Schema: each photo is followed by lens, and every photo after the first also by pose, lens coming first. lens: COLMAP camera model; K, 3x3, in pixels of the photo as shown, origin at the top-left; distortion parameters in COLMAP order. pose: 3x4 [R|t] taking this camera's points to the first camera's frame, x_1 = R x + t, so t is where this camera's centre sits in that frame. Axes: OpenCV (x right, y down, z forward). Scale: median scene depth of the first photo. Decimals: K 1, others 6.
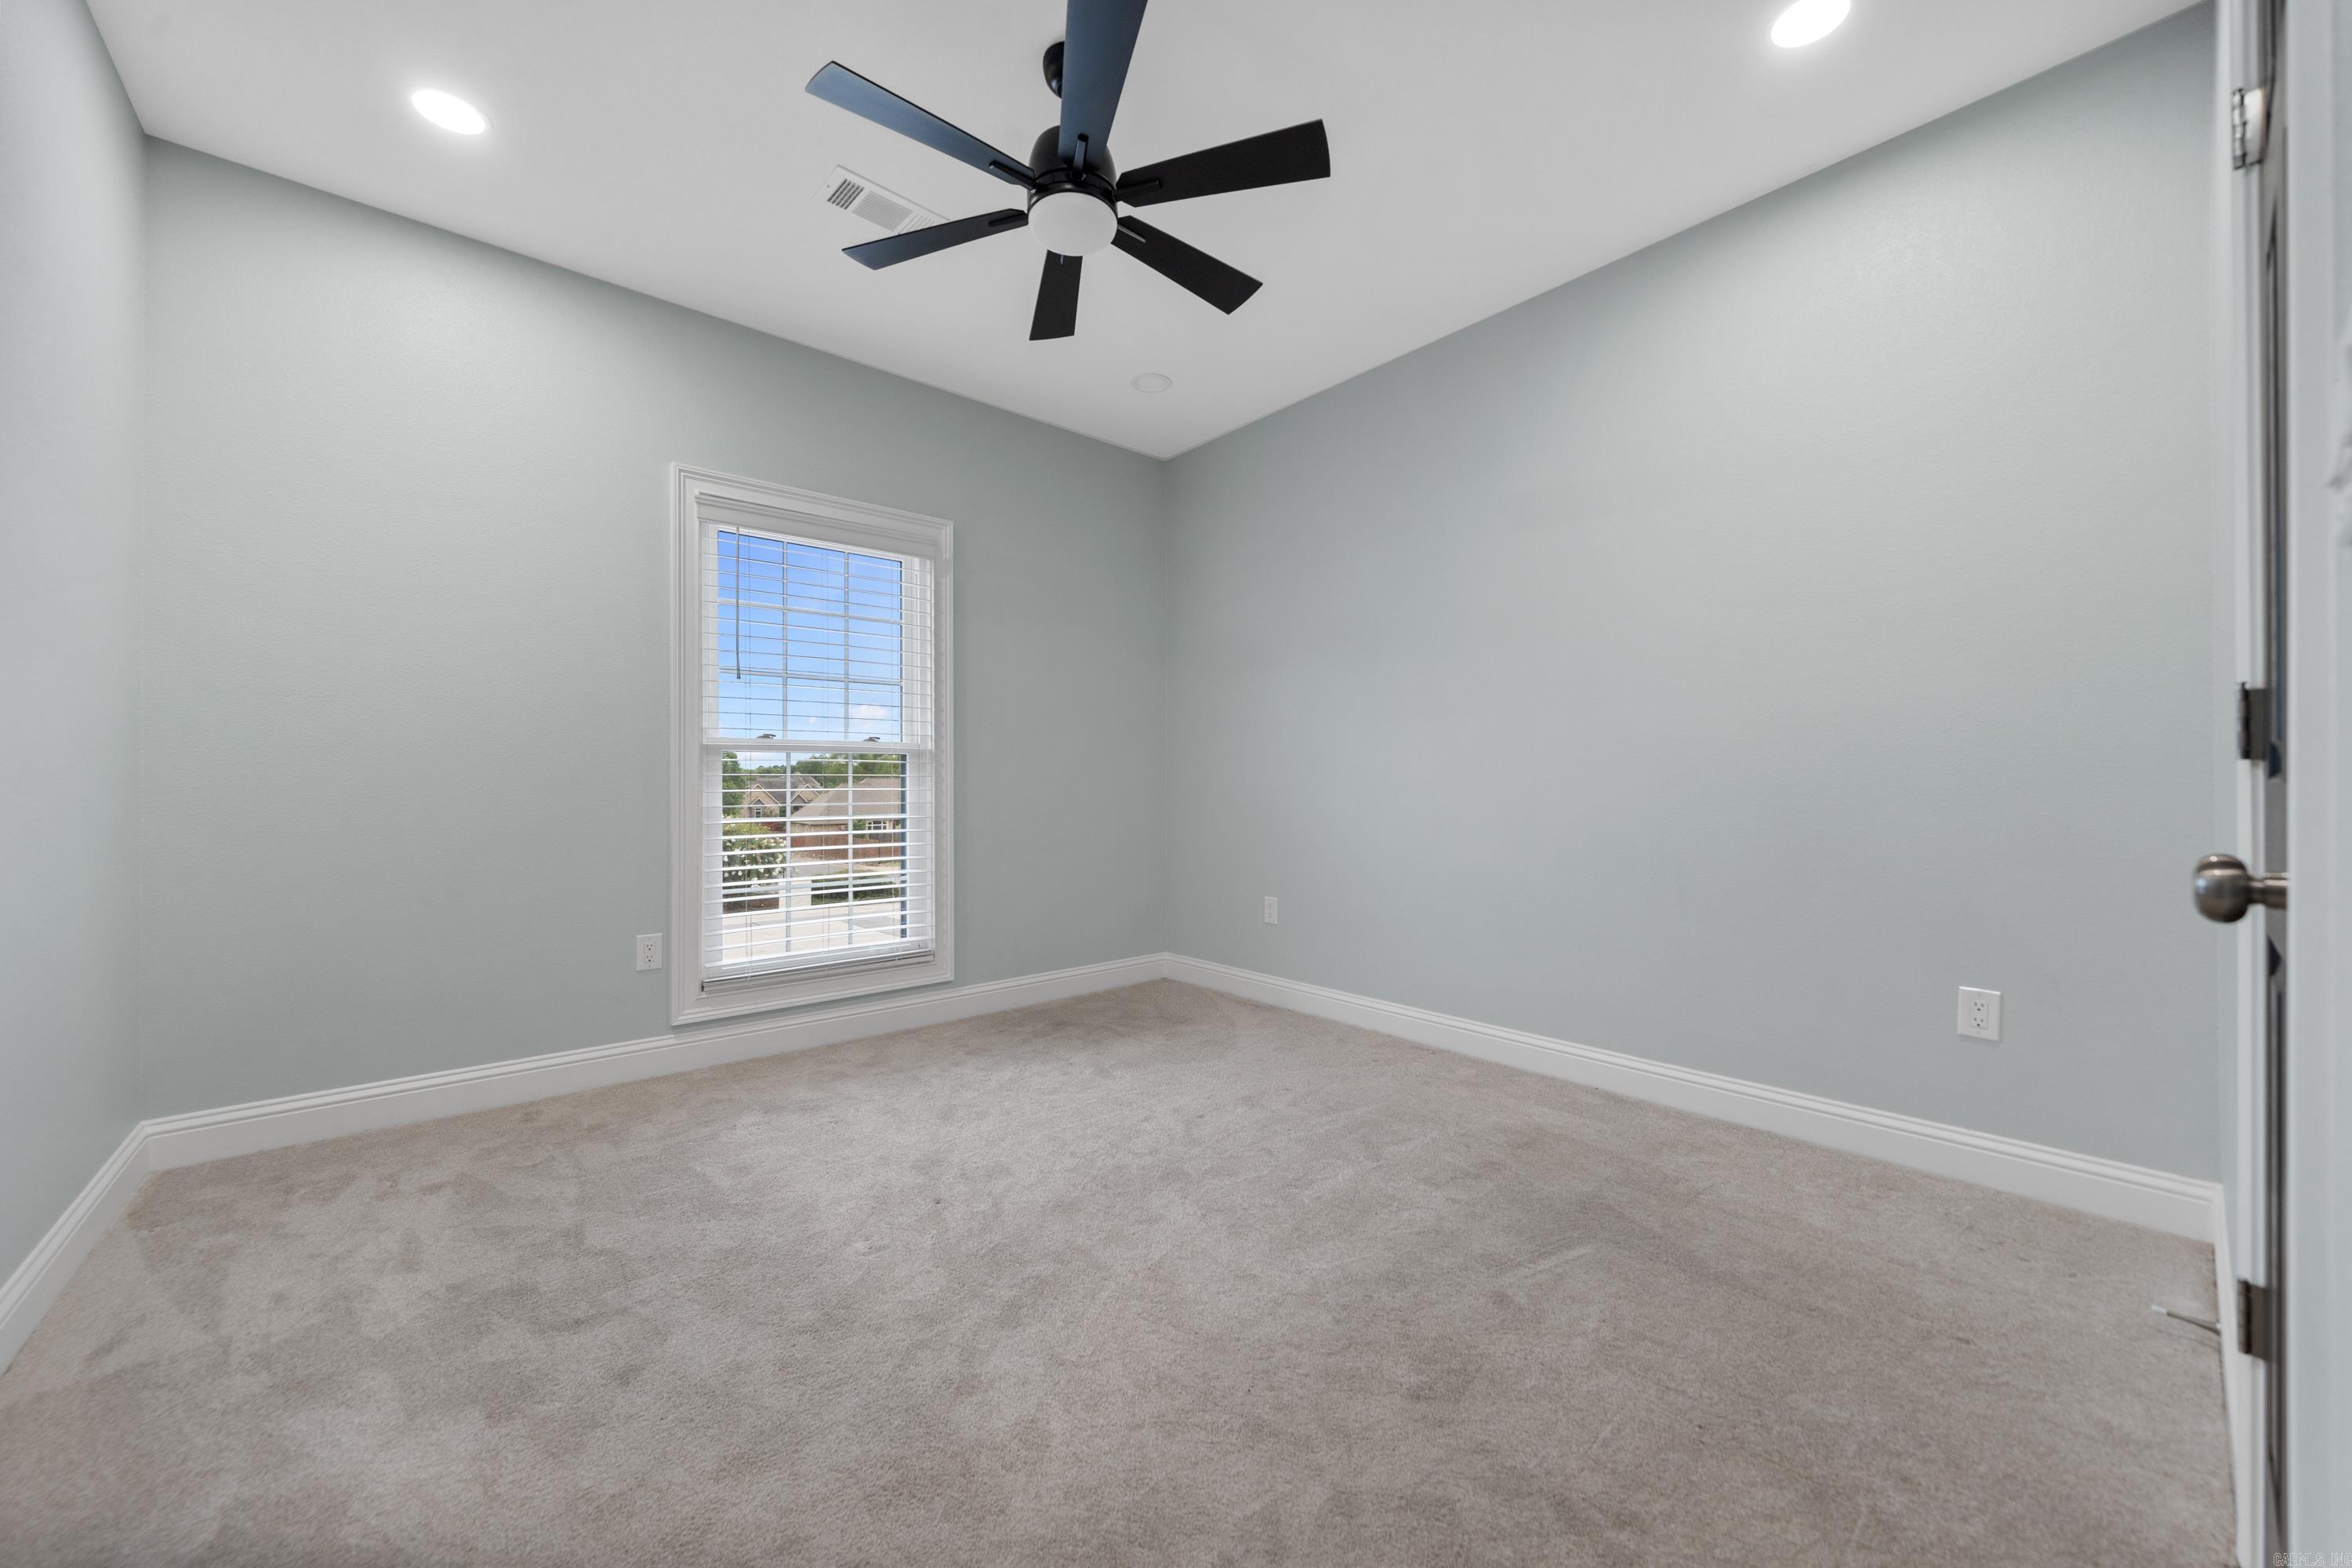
lens RADIAL K [[893.8, 0, 1176.0], [0, 893.8, 784.0], [0, 0, 1]] dist [0.001052, 0.000030]
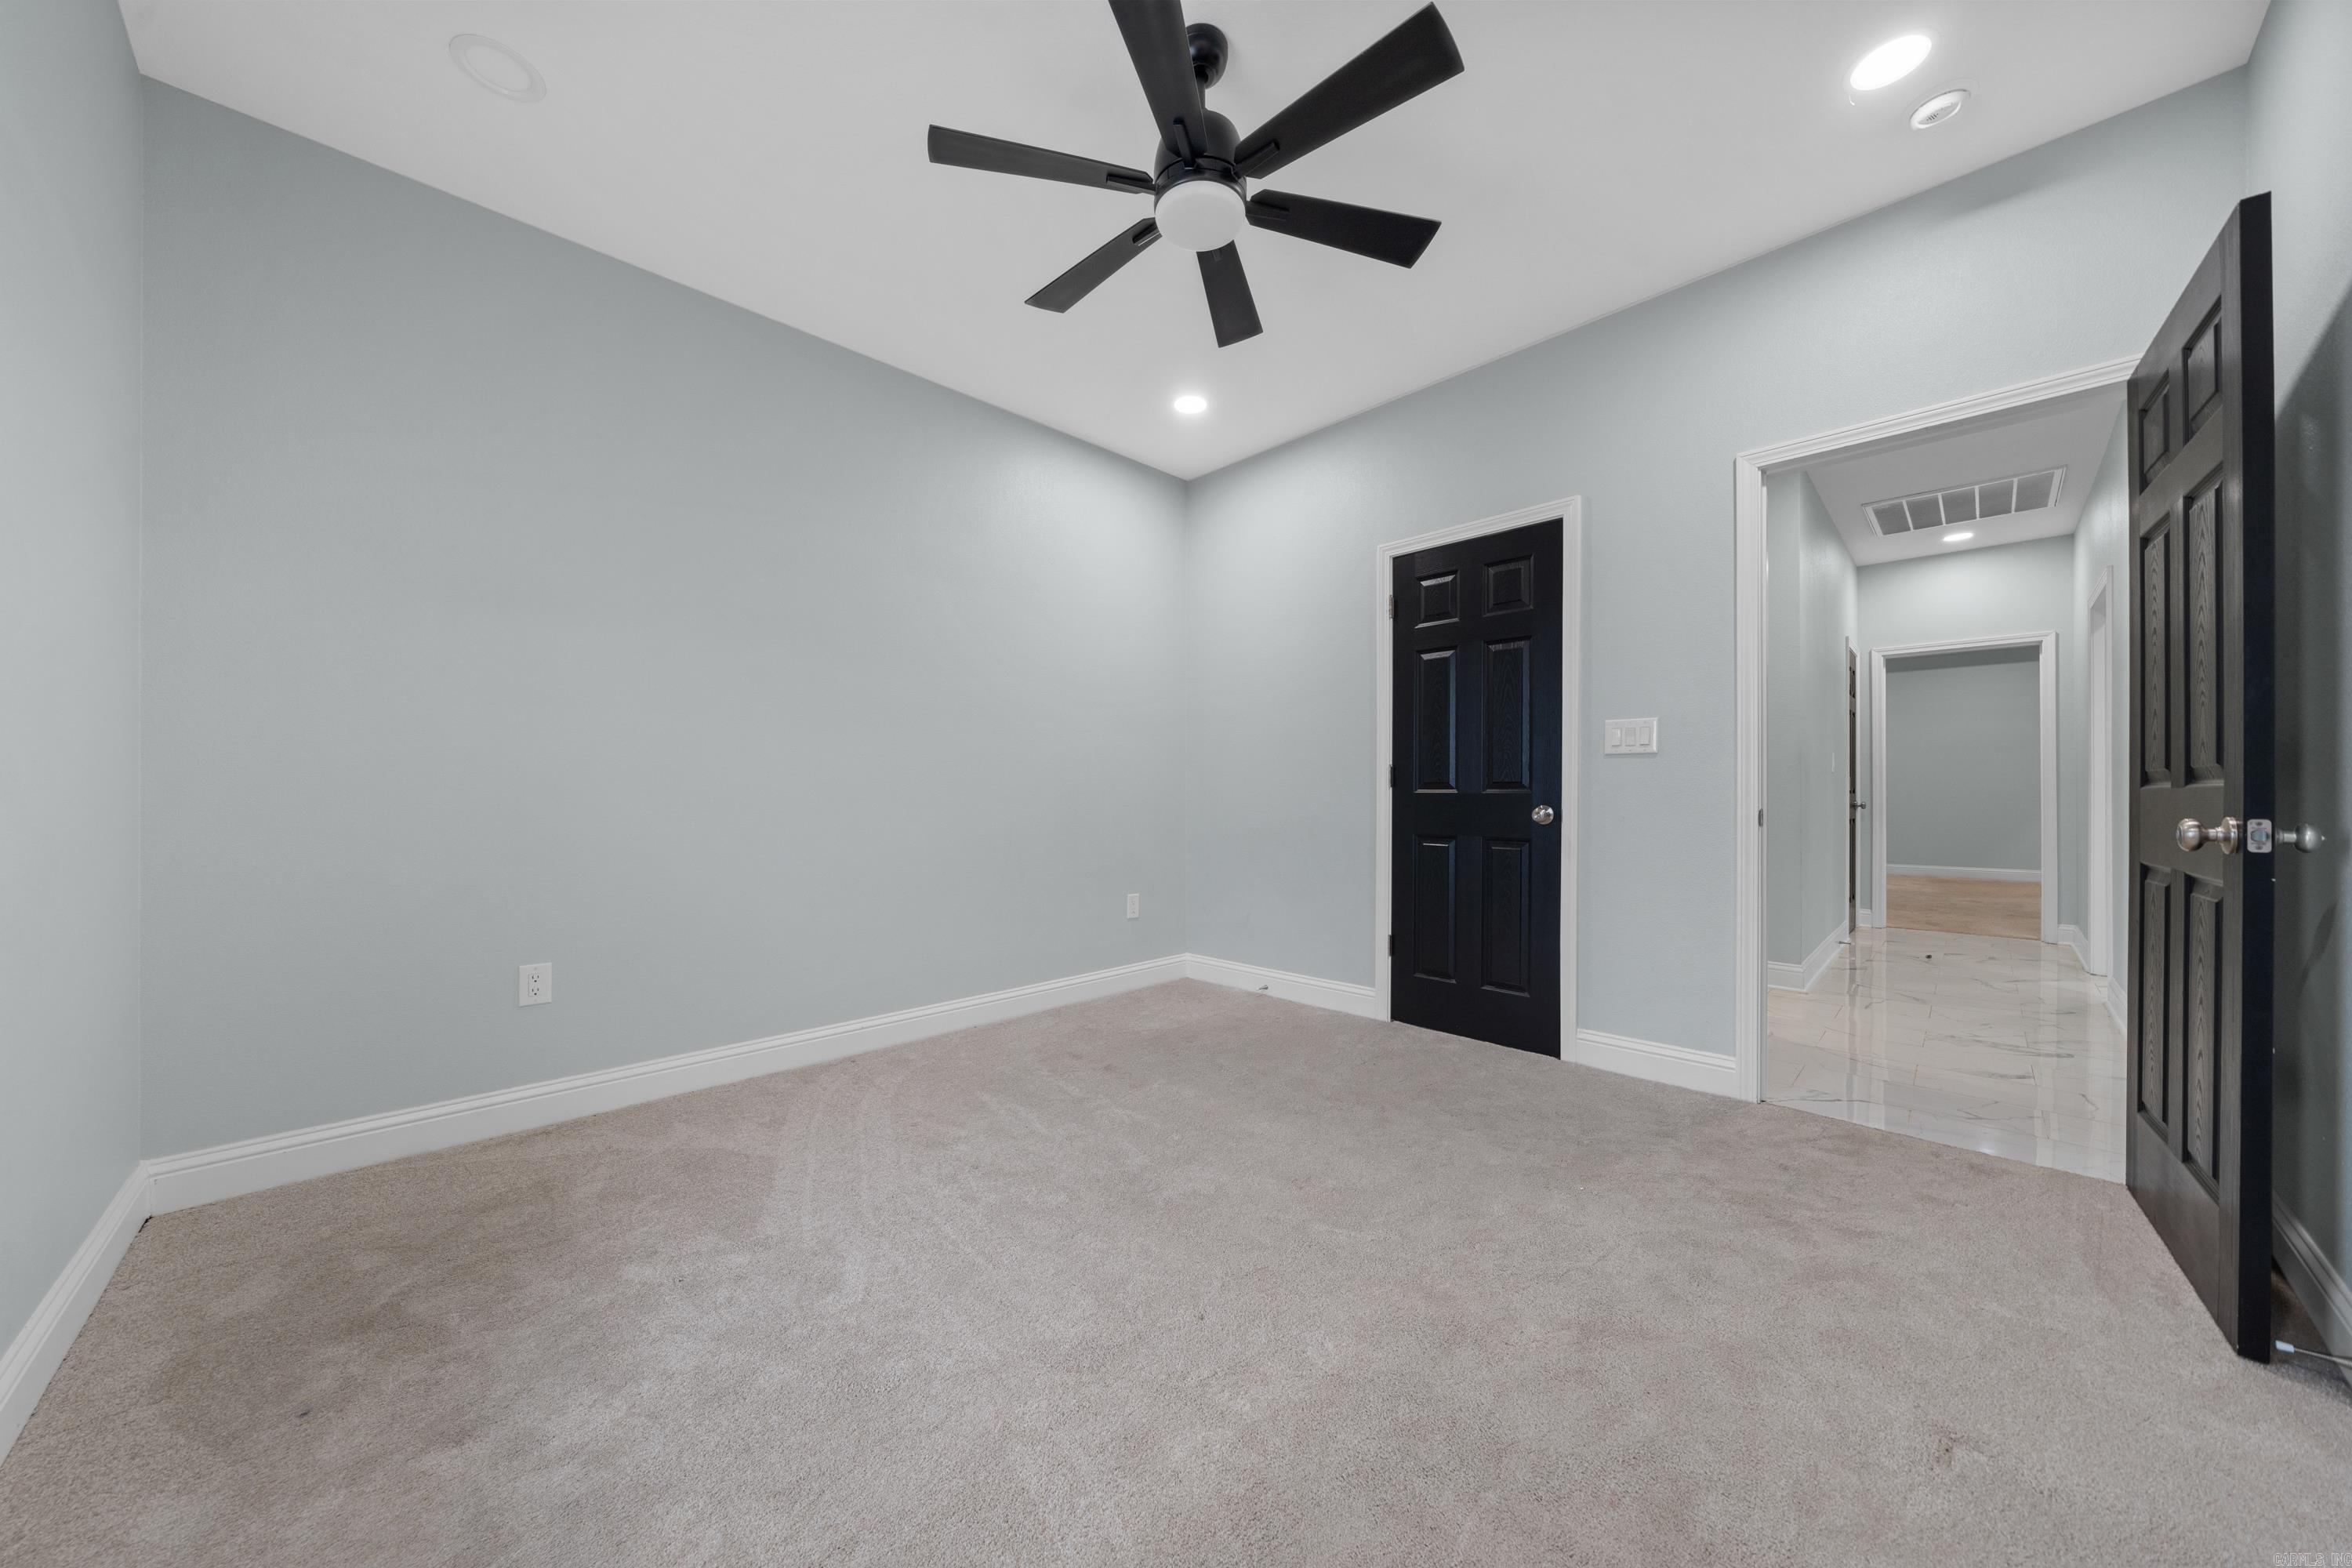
lens RADIAL K [[784.9, 0, 1176.8], [0, 784.9, 801.9], [0, 0, 1]] dist [0.000000, 0.000031]
pose [[-0.063580, -0.011593, 0.997909, -0.668784], [-0.005150, 0.999923, 0.011289, -0.005242], [-0.997963, -0.004422, -0.063634, 0.740922]]
